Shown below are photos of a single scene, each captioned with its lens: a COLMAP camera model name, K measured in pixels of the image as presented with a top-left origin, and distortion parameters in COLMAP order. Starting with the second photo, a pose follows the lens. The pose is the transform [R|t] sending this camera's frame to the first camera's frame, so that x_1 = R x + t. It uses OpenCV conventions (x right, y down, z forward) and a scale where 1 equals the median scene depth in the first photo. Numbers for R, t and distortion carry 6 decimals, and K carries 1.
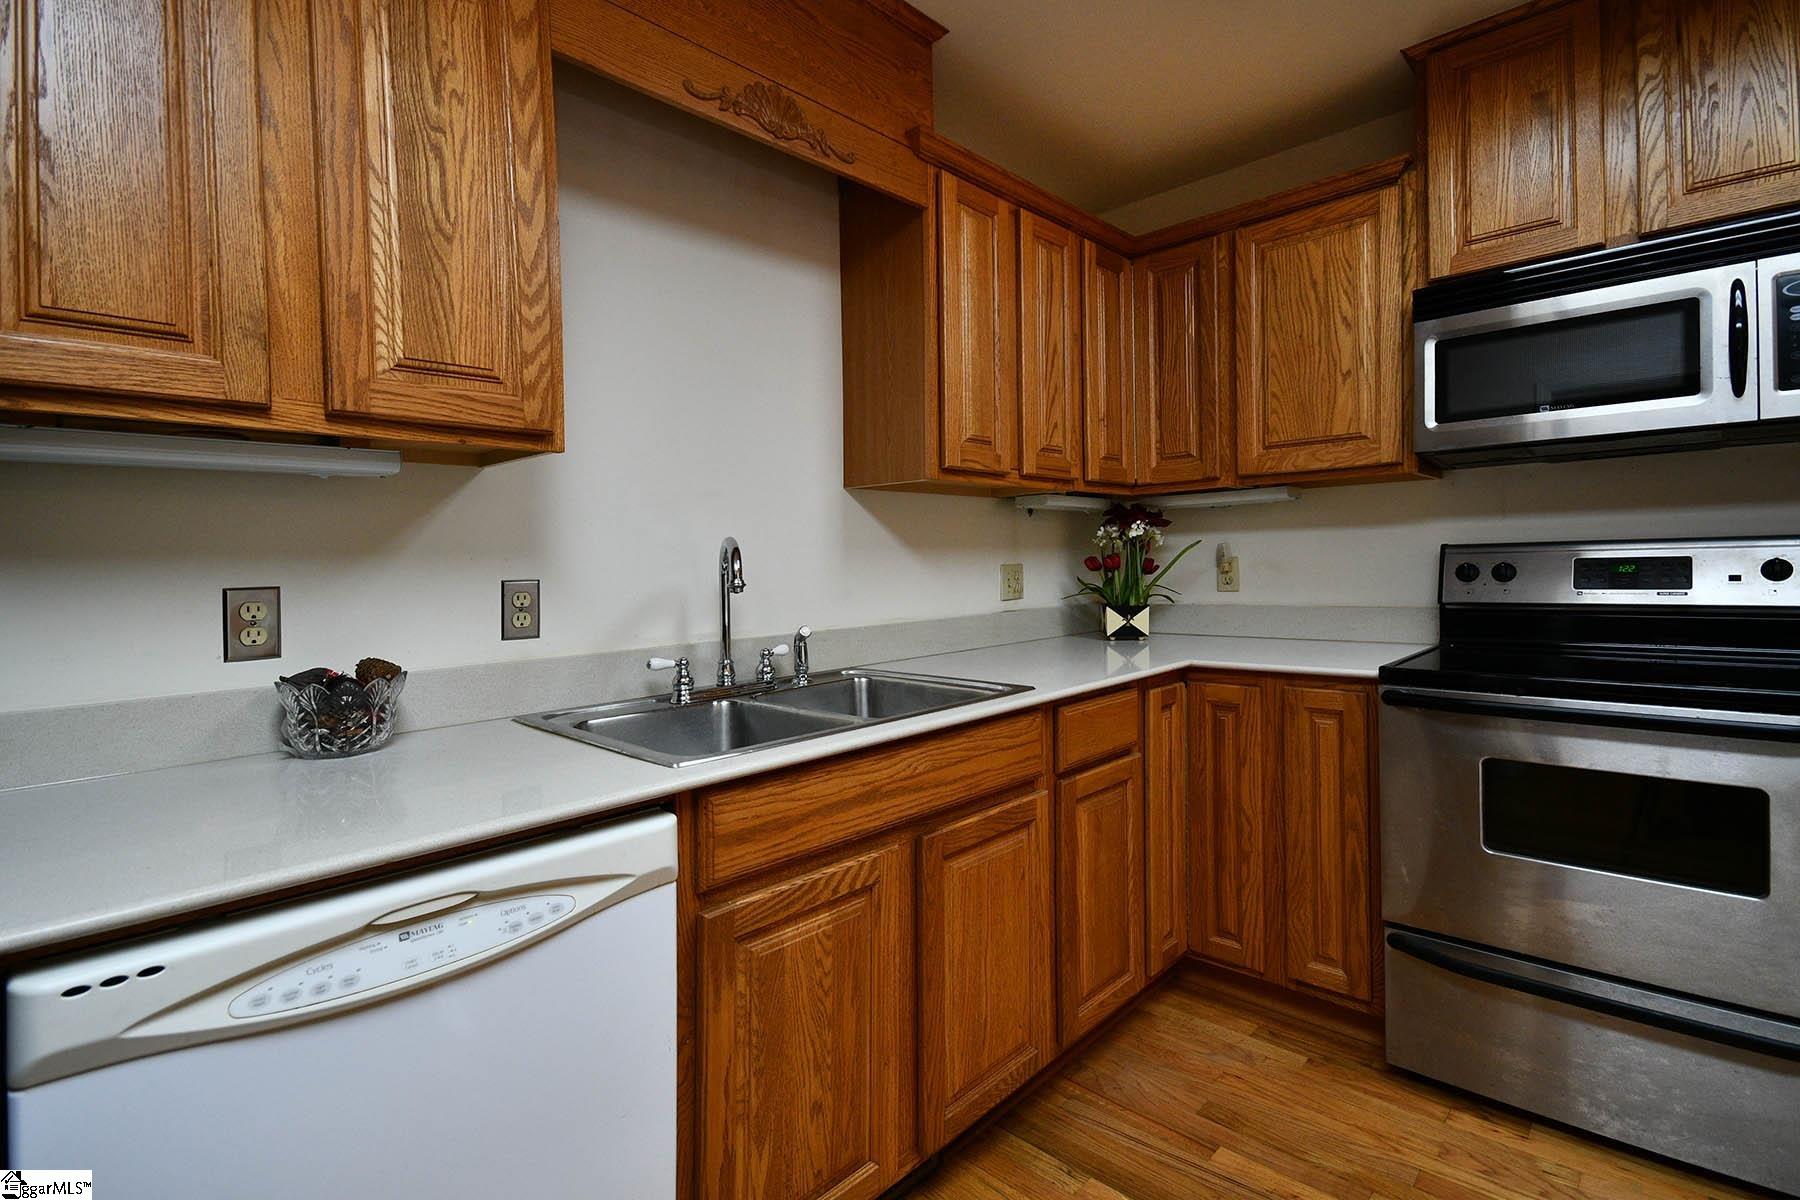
lens RADIAL K [[771.1, 0, 889.1], [0, 771.1, 579.8], [0, 0, 1]] dist [-0.001968, -0.002972]
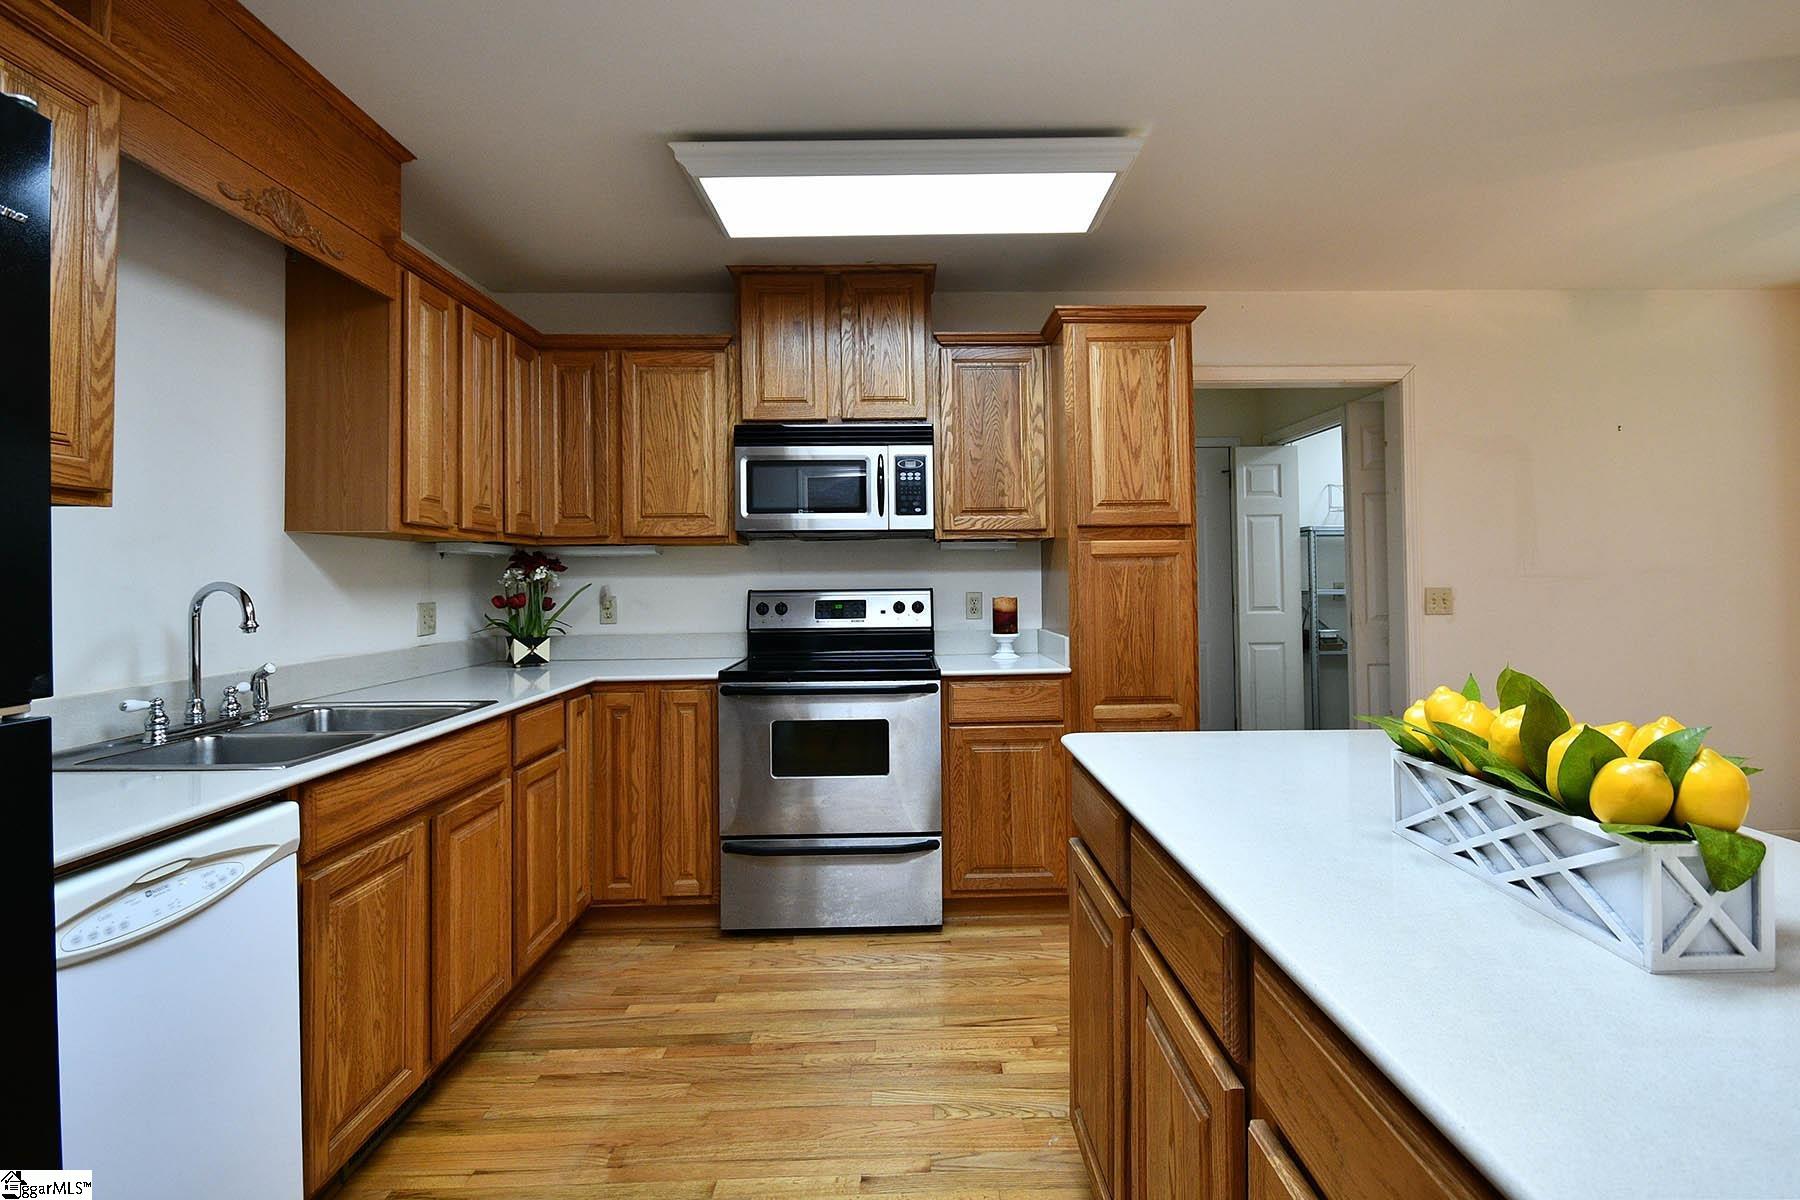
lens RADIAL K [[851.5, 0, 871.5], [0, 851.5, 589.0], [0, 0, 1]] dist [-0.010149, -0.004030]
pose [[0.706448, 0.011518, 0.707671, -0.356347], [0.006200, 0.999728, -0.022461, -0.011877], [-0.707738, 0.020255, 0.706185, -0.425038]]
